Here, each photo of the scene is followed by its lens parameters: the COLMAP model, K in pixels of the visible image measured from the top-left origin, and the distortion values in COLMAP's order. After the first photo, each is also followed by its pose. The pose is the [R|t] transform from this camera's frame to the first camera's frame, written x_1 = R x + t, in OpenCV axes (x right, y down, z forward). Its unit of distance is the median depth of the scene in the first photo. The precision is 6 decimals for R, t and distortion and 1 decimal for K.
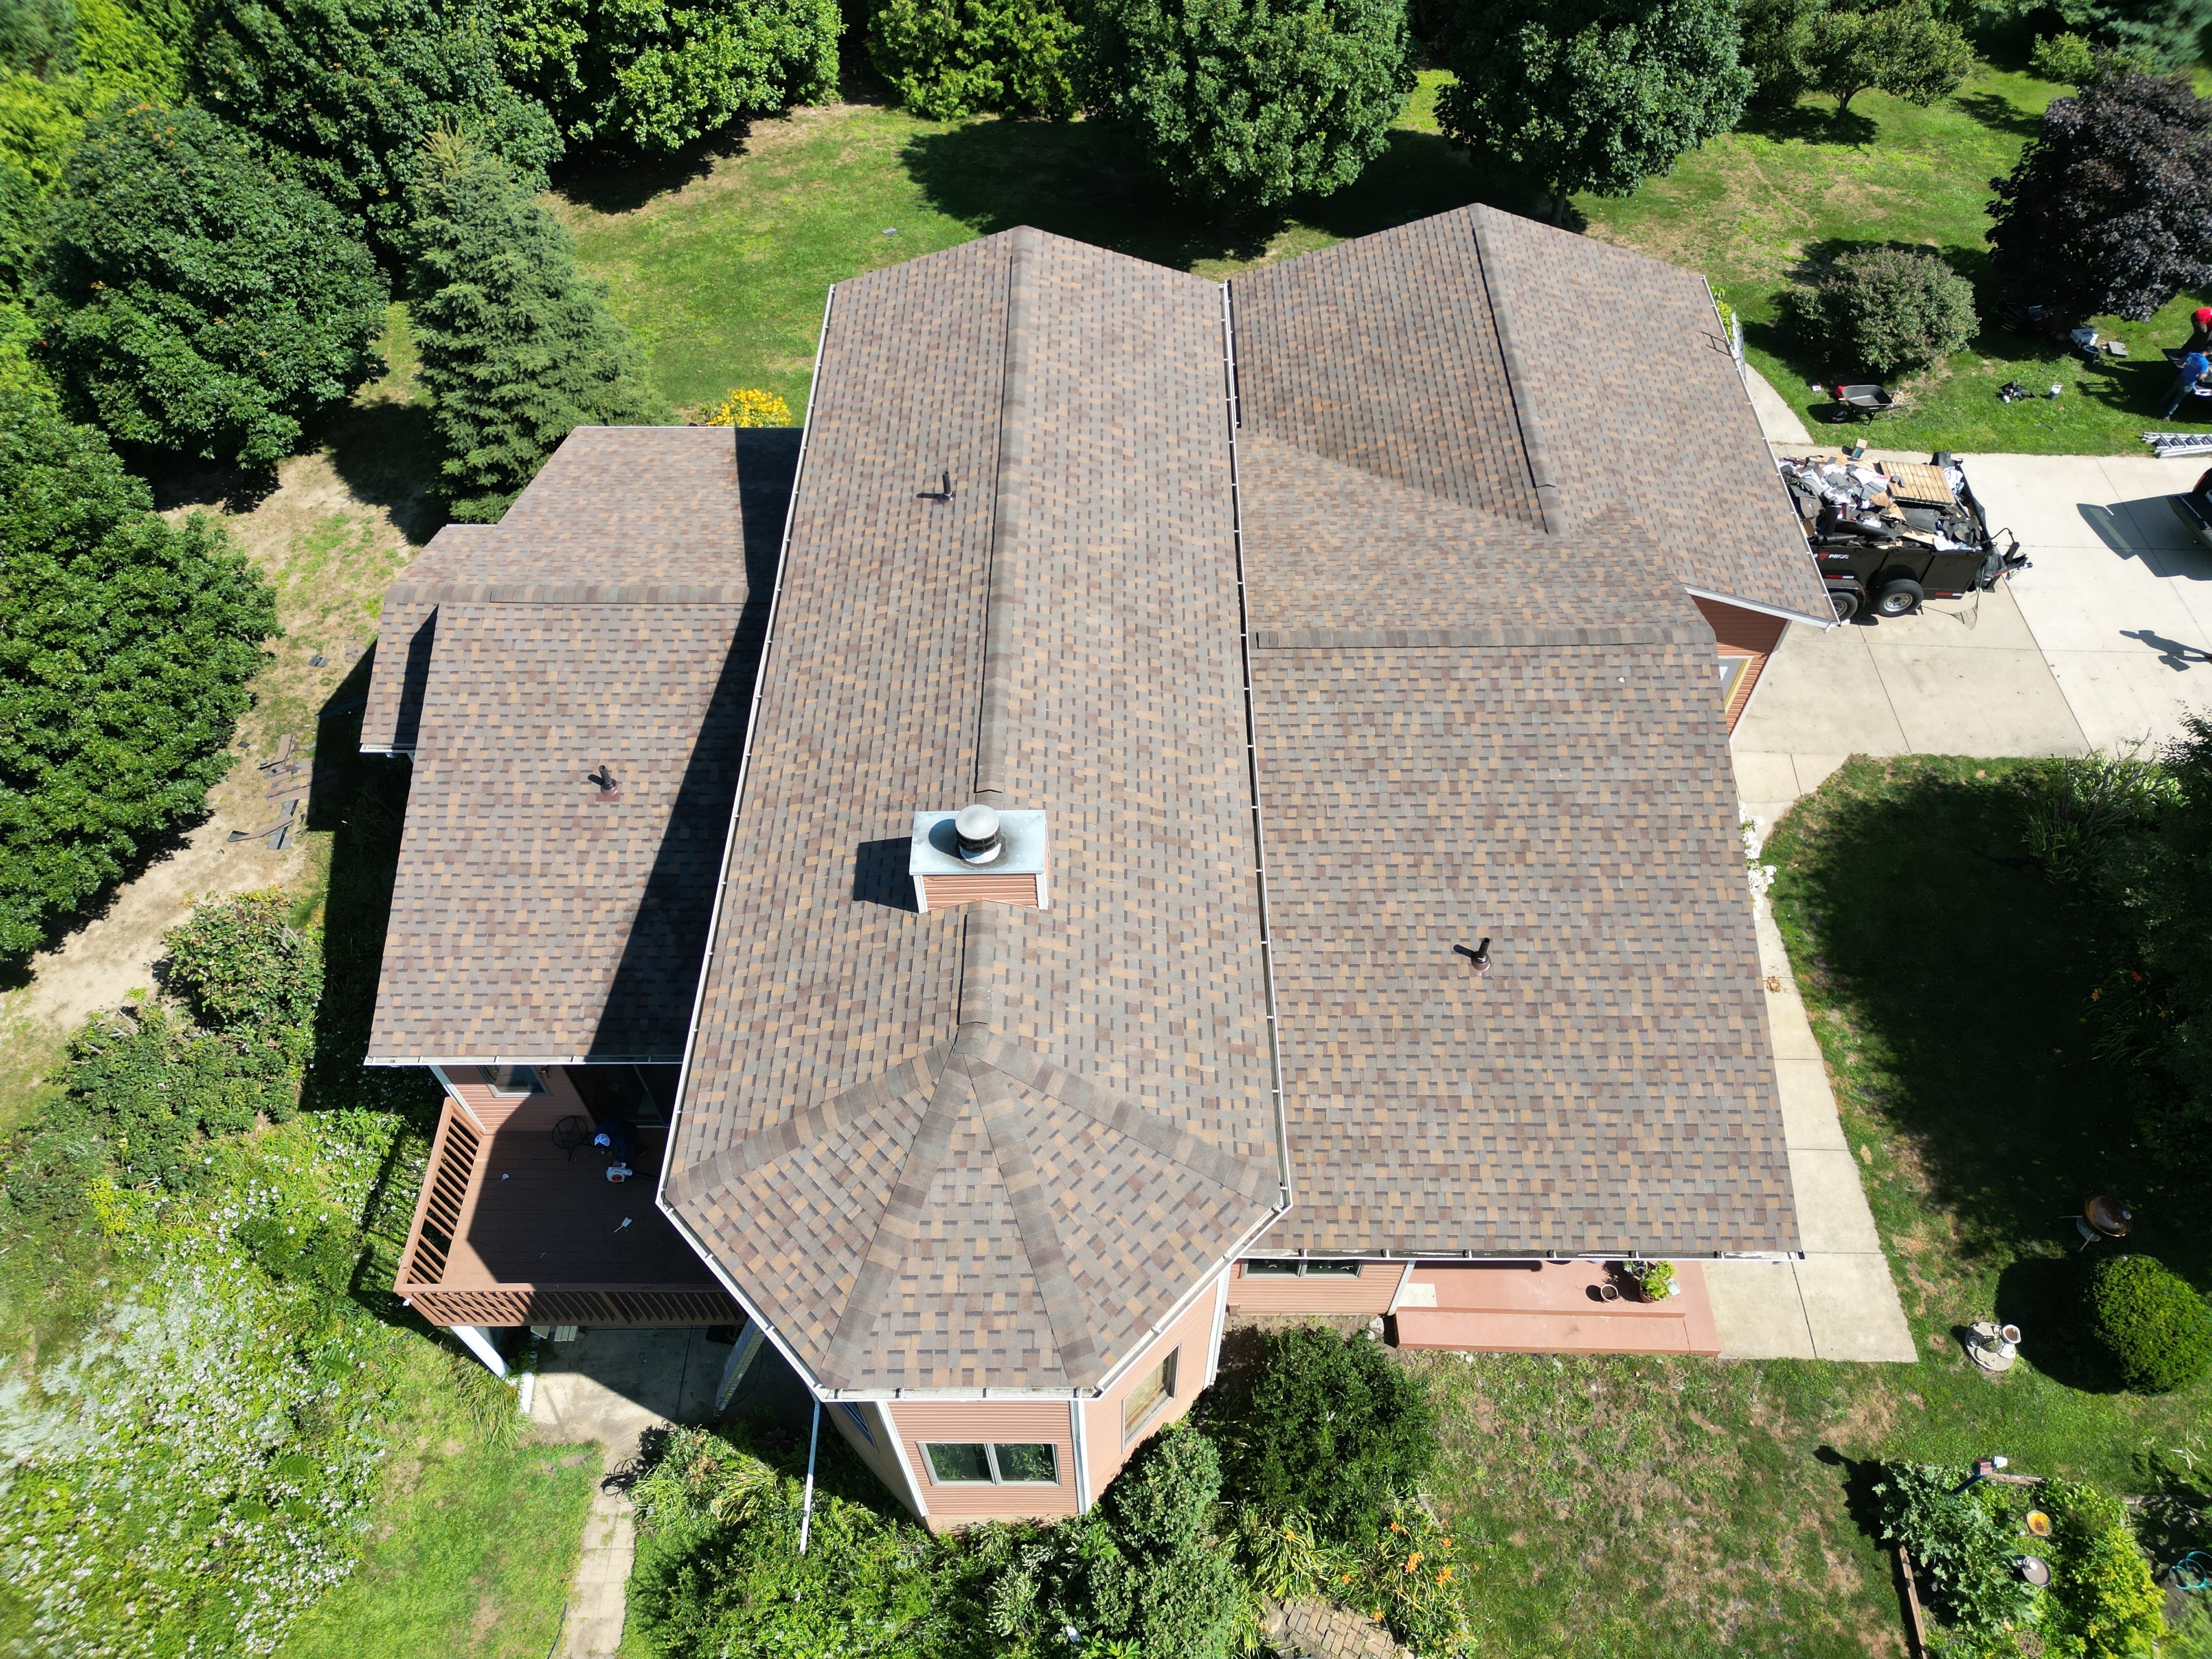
lens RADIAL K [[1536.3, 0, 1107.0], [0, 1536.3, 826.3], [0, 0, 1]] dist [0.063903, -0.056985]
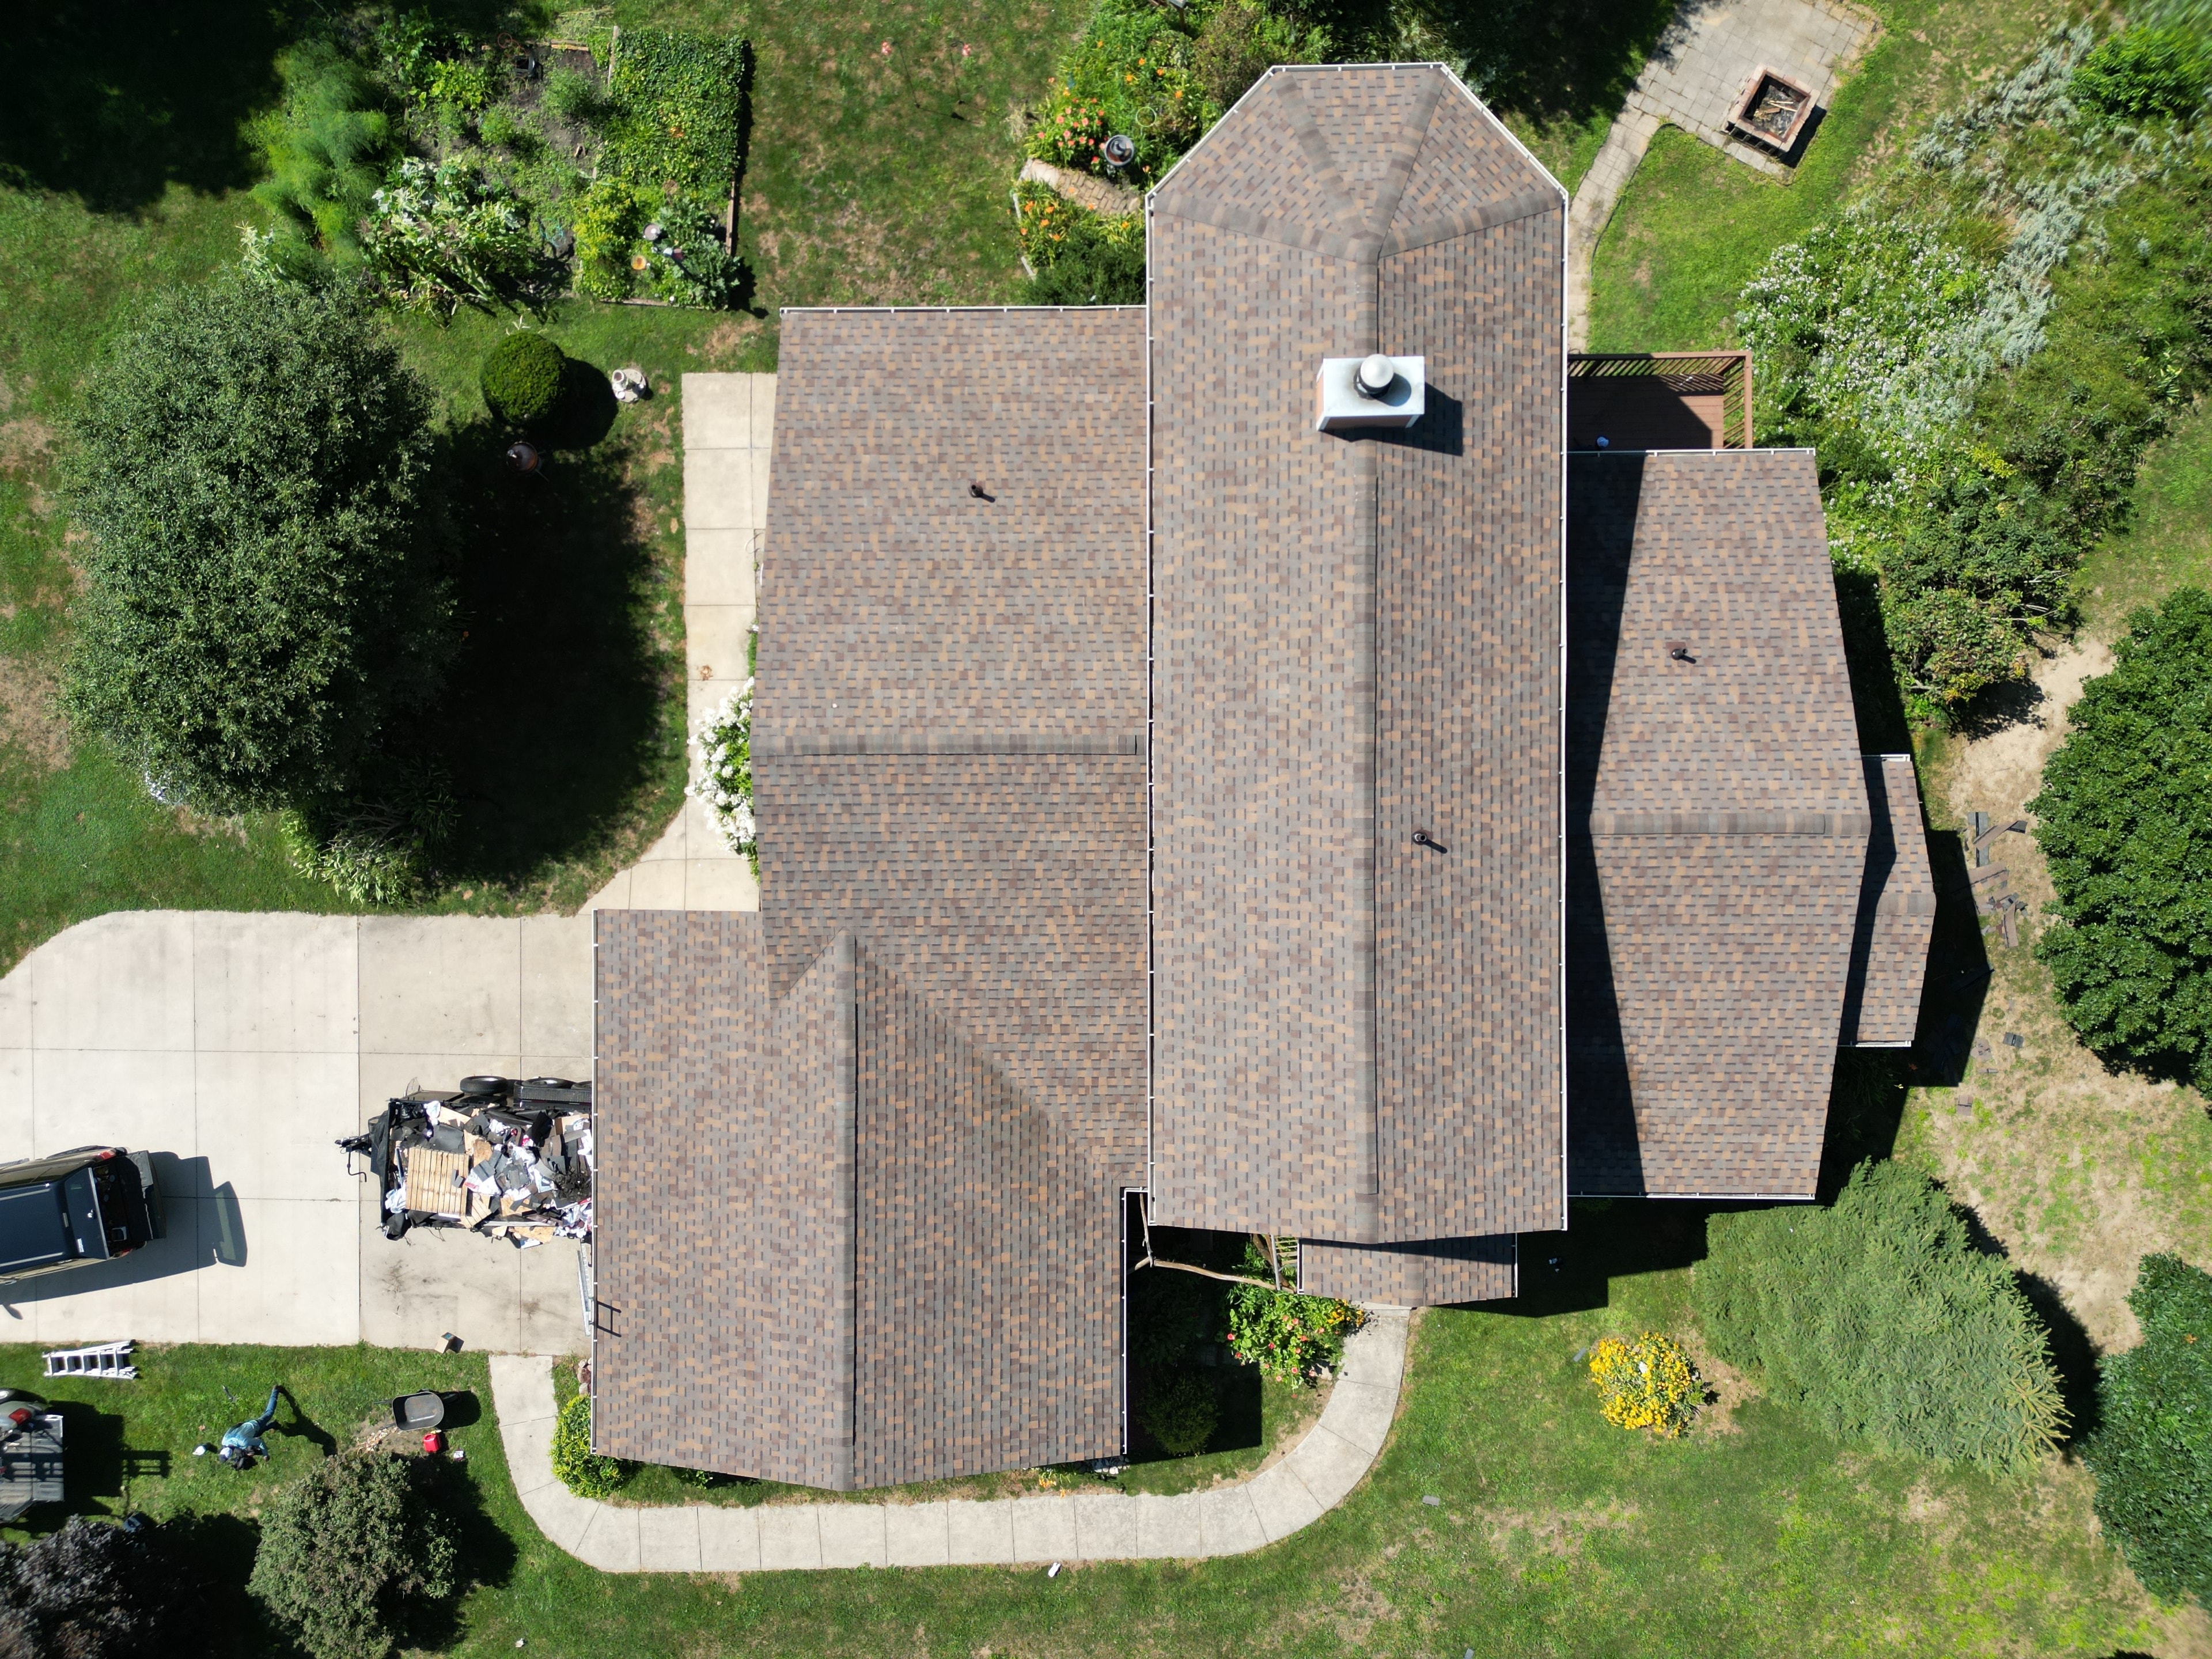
lens RADIAL K [[1536.3, 0, 1105.2], [0, 1536.3, 831.3], [0, 0, 1]] dist [0.063903, -0.056985]
pose [[-0.999681, 0.005746, 0.024600, 0.090234], [0.010276, -0.797094, 0.603767, -0.844733], [0.023078, 0.603827, 0.796781, 0.112202]]
